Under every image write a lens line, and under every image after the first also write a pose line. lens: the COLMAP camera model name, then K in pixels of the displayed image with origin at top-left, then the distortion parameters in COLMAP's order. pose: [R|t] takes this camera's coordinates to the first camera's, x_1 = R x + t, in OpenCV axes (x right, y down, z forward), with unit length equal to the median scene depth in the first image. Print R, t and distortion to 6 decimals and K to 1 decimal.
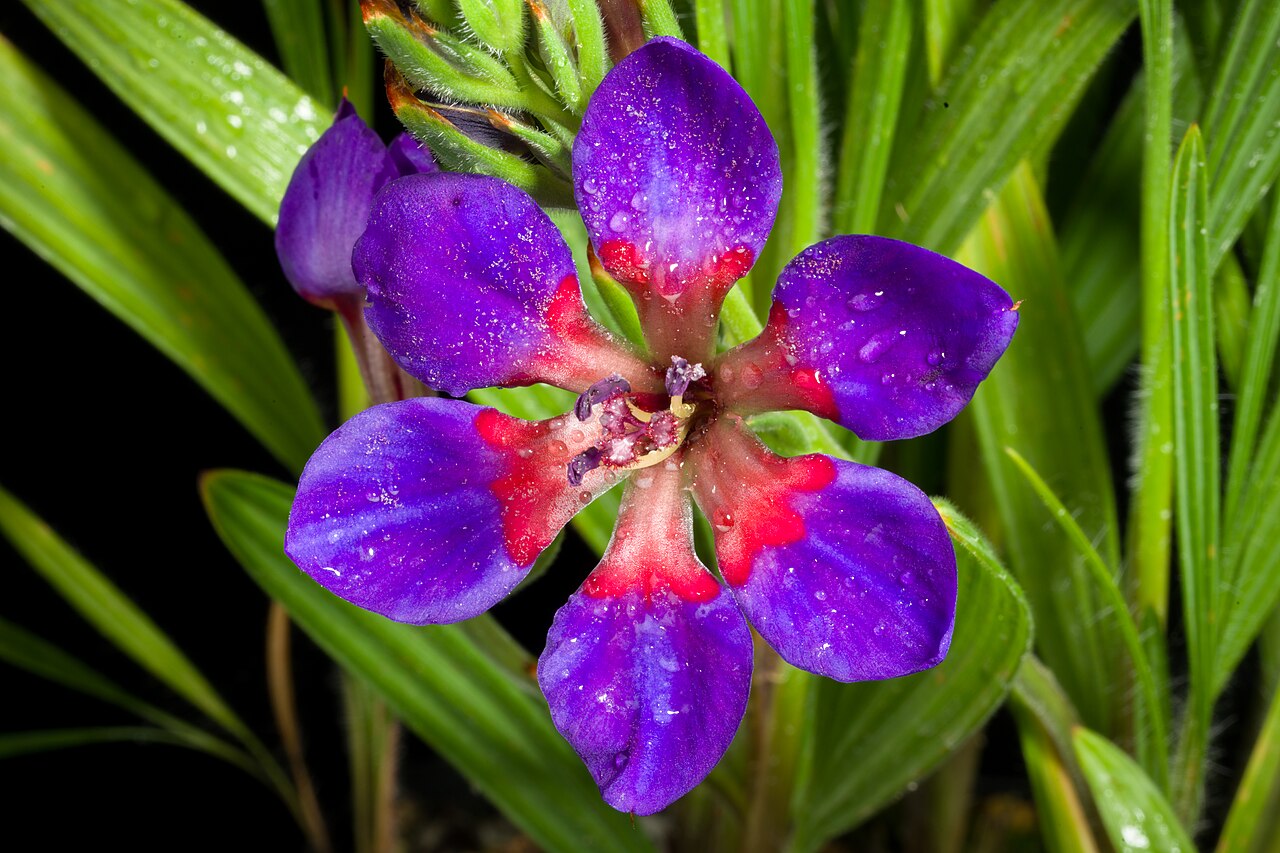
lens RADIAL K [[6112.7, 0, 640.0], [0, 6112.7, 426.5], [0, 0, 1]] dist [-0.275461, -0.574349]
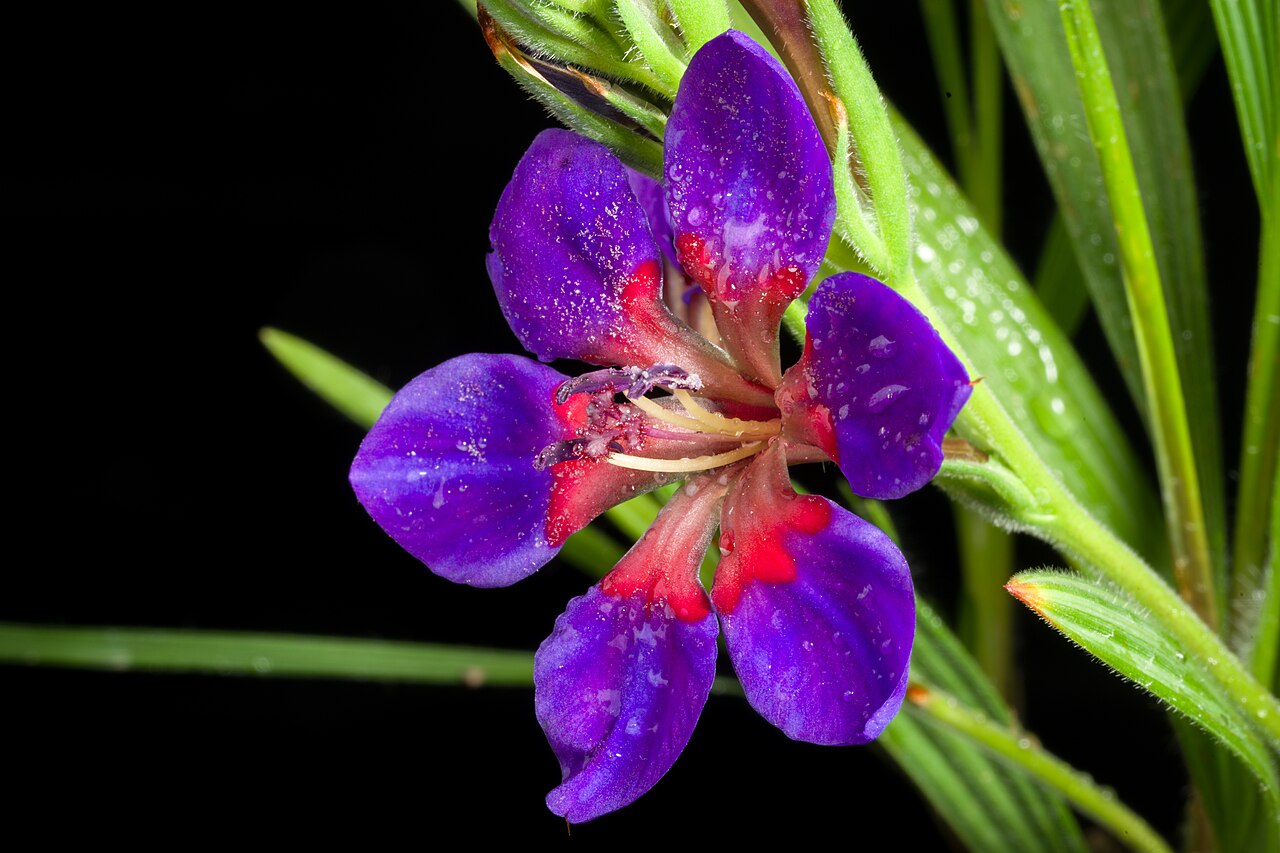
lens RADIAL K [[6112.7, 0, 640.0], [0, 6112.7, 426.5], [0, 0, 1]] dist [-0.275461, -0.574349]
pose [[0.862019, 0.212686, -0.460095, 0.435514], [-0.208958, 0.976099, 0.059721, -0.056442], [0.461800, 0.044660, 0.885859, 0.149657]]
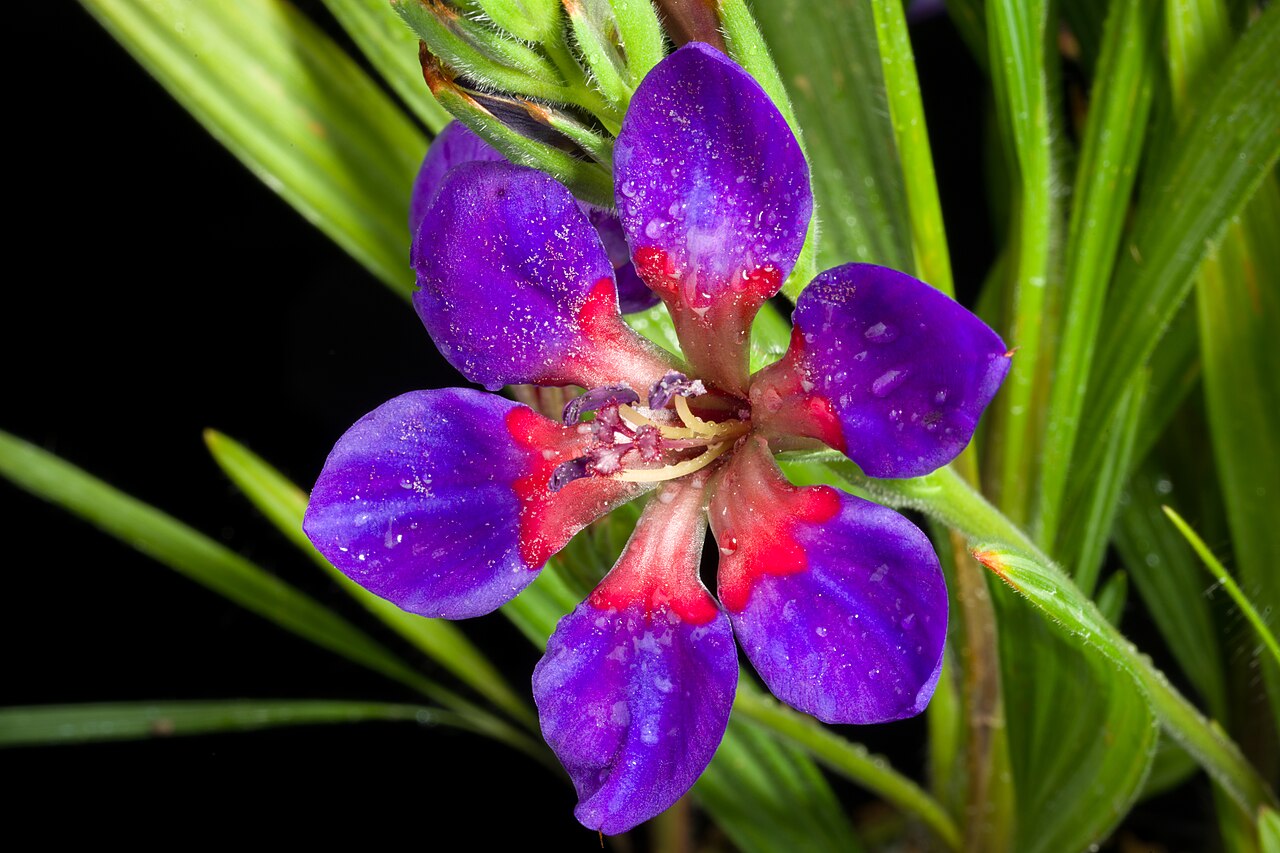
lens RADIAL K [[6112.7, 0, 640.0], [0, 6112.7, 426.5], [0, 0, 1]] dist [-0.275461, -0.574349]
pose [[0.967881, 0.101060, -0.230204, 0.221973], [-0.101172, 0.994804, 0.011350, -0.012811], [0.230155, 0.012305, 0.973076, 0.049500]]
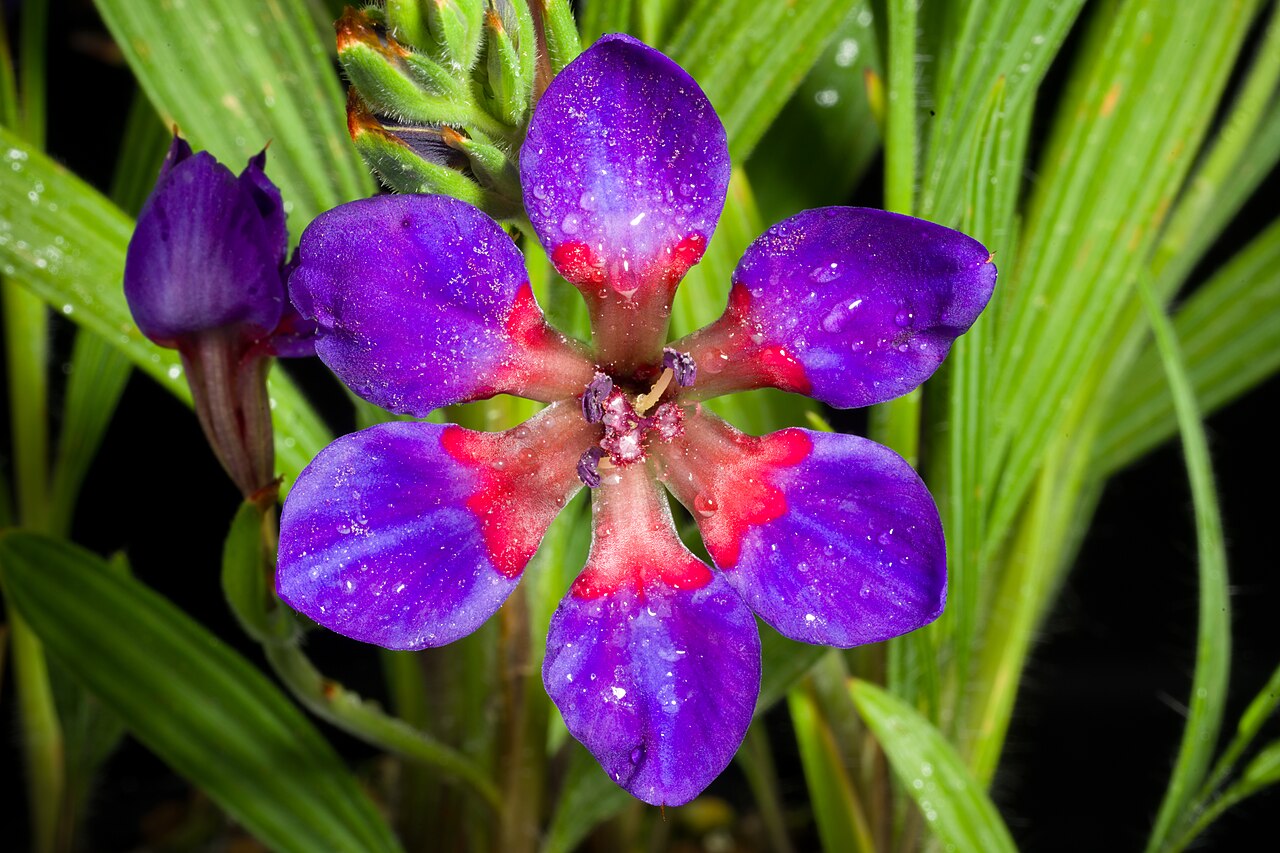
lens RADIAL K [[6112.7, 0, 640.0], [0, 6112.7, 426.5], [0, 0, 1]] dist [-0.275461, -0.574349]
pose [[0.957922, -0.124687, 0.258531, -0.255836], [0.125232, 0.992023, 0.014426, -0.013527], [-0.258267, 0.018557, 0.965895, 0.027821]]
